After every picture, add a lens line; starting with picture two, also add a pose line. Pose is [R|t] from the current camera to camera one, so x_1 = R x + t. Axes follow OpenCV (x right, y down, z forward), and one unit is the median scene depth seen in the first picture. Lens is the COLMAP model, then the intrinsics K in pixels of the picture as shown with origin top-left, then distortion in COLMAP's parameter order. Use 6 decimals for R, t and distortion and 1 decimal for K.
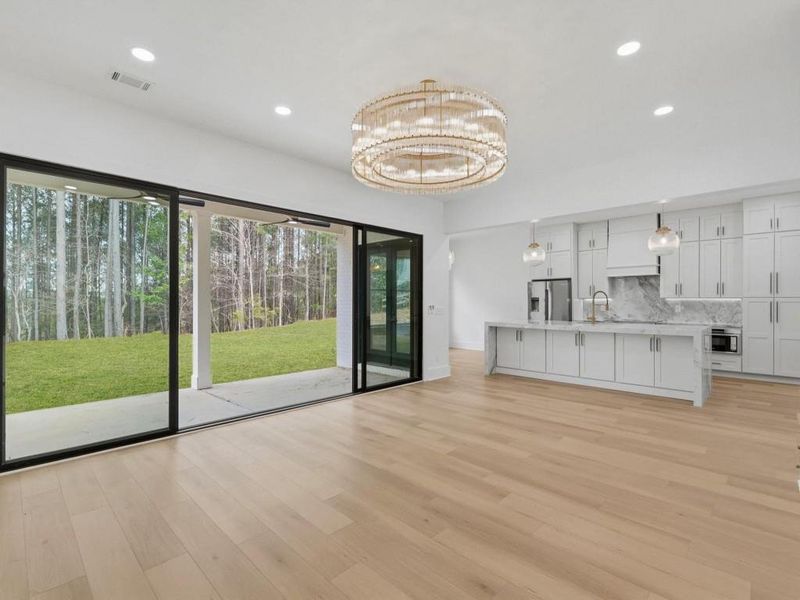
lens RADIAL K [[380.5, 0, 399.2], [0, 380.5, 303.3], [0, 0, 1]] dist [0.001510, -0.001204]
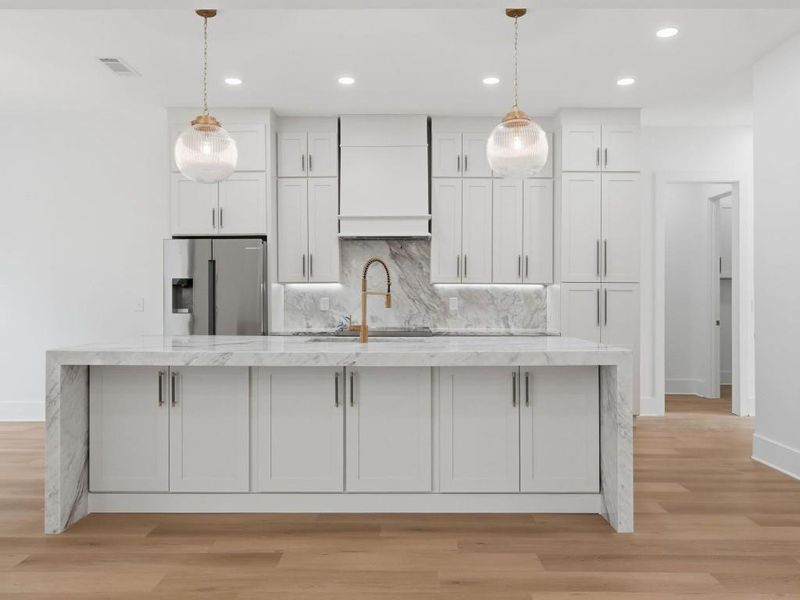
lens RADIAL K [[611.5, 0, 401.9], [0, 611.5, 298.3], [0, 0, 1]] dist [-0.004281, 0.006429]
pose [[0.720755, 0.000217, 0.693190, 0.095268], [0.002300, 0.999994, -0.002705, 0.009320], [-0.693186, 0.003544, 0.720750, 0.469578]]
